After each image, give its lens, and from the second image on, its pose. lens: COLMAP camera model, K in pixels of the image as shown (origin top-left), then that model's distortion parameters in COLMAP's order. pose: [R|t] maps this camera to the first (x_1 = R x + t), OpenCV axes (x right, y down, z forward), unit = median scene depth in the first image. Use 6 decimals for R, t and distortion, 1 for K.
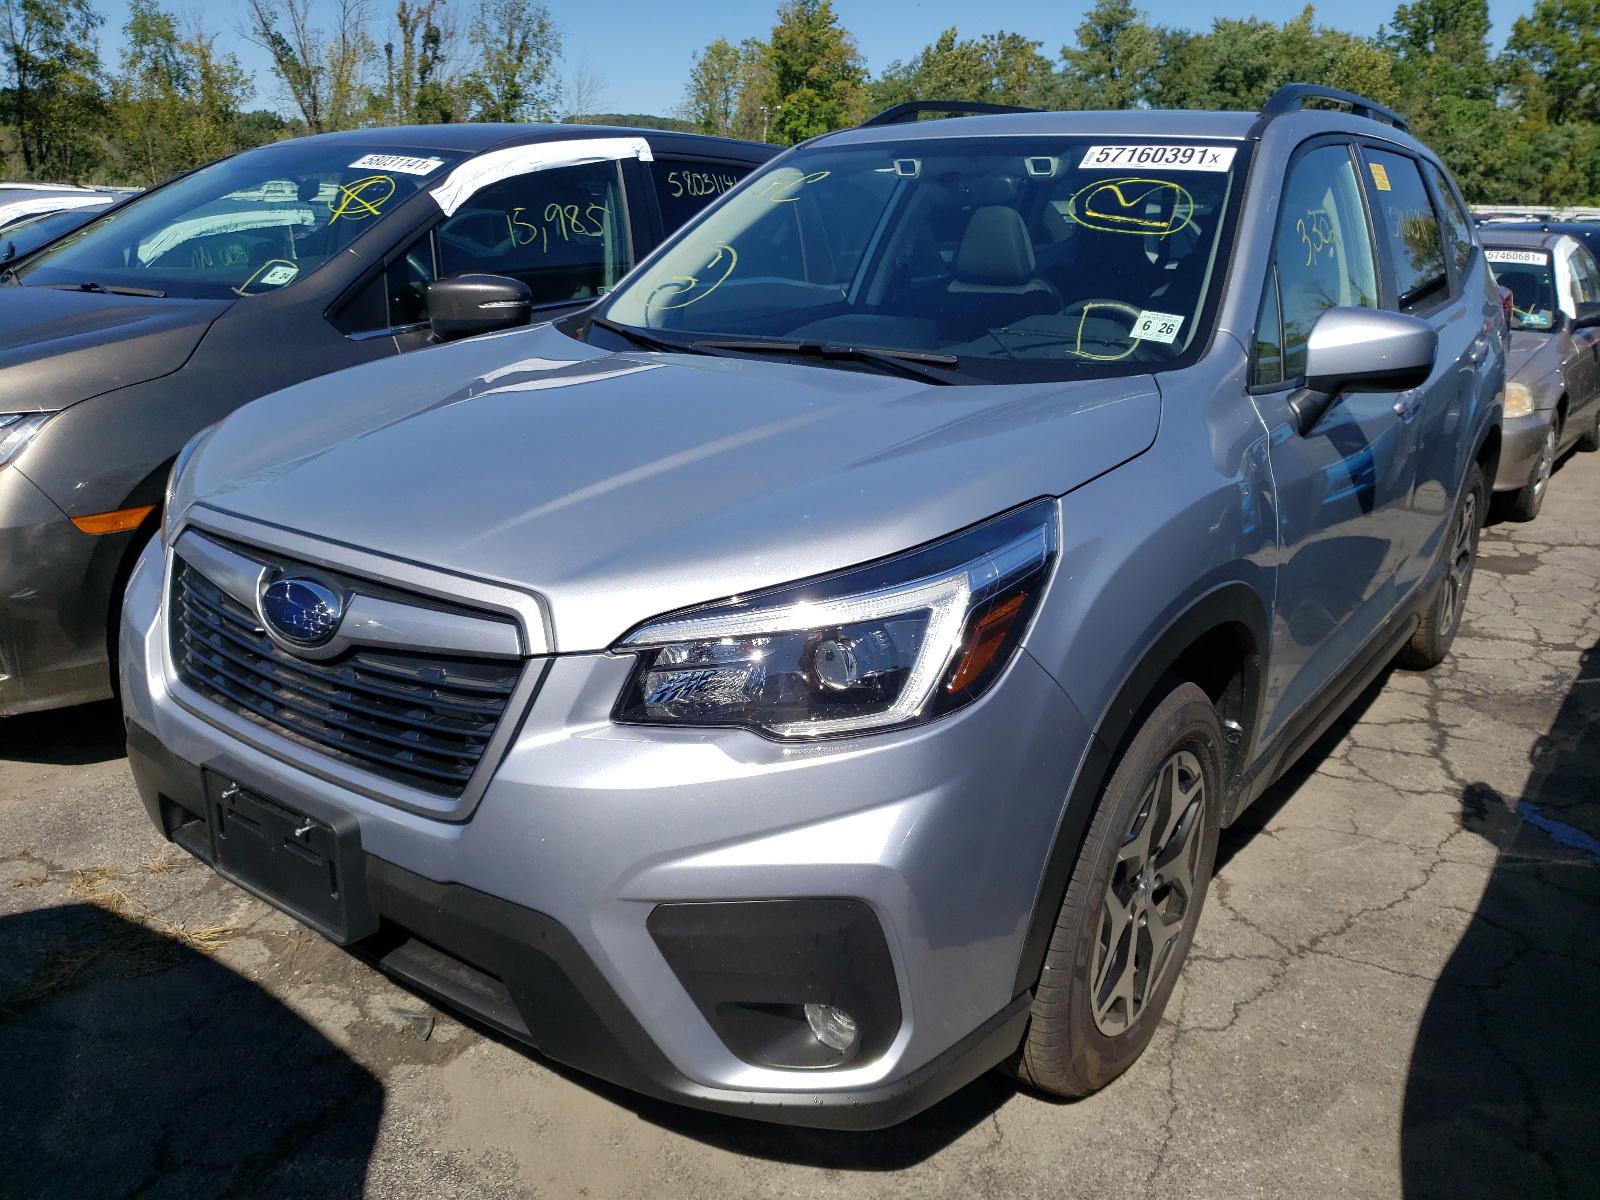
lens RADIAL K [[1192.3, 0, 800.6], [0, 1192.3, 600.2], [0, 0, 1]] dist [-0.006942, 0.000474]
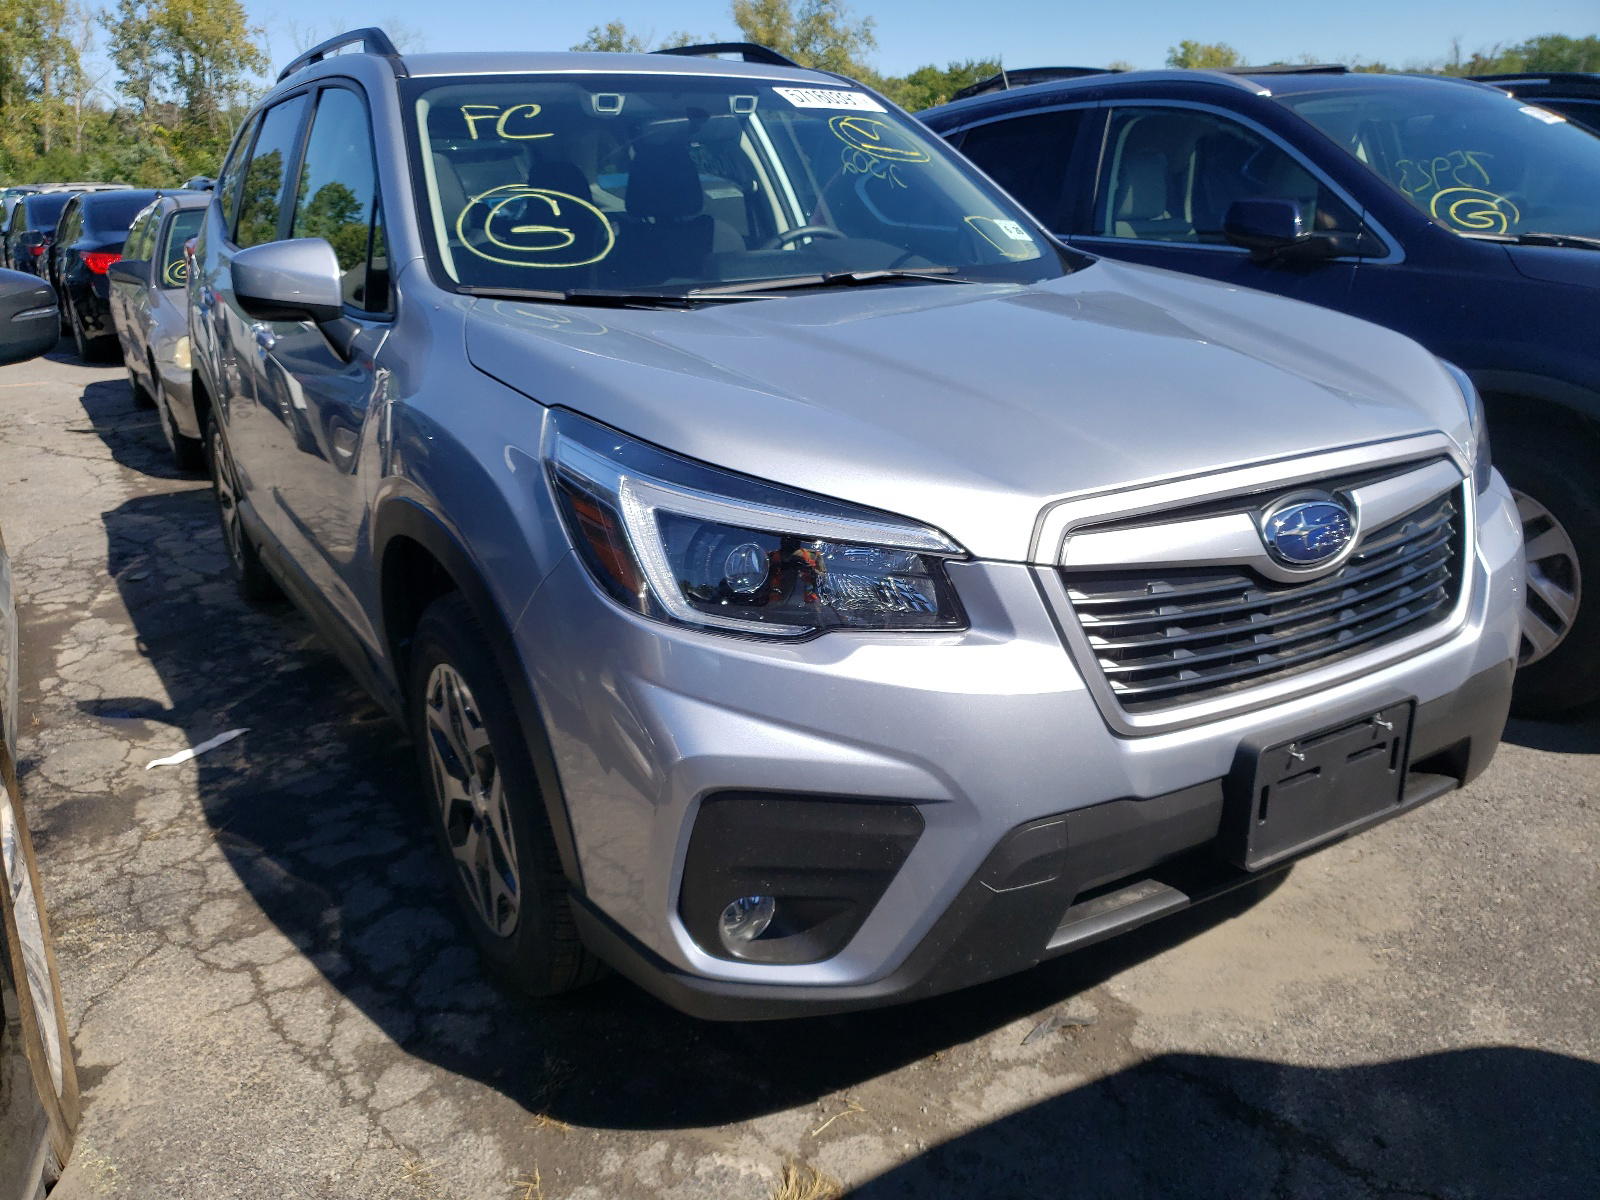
lens RADIAL K [[1192.3, 0, 801.4], [0, 1192.3, 599.7], [0, 0, 1]] dist [-0.006942, 0.000474]
pose [[0.421229, -0.328127, 0.845517, -1.075278], [0.291669, 0.931746, 0.216284, -0.216757], [-0.858776, 0.155507, 0.488183, 0.655481]]
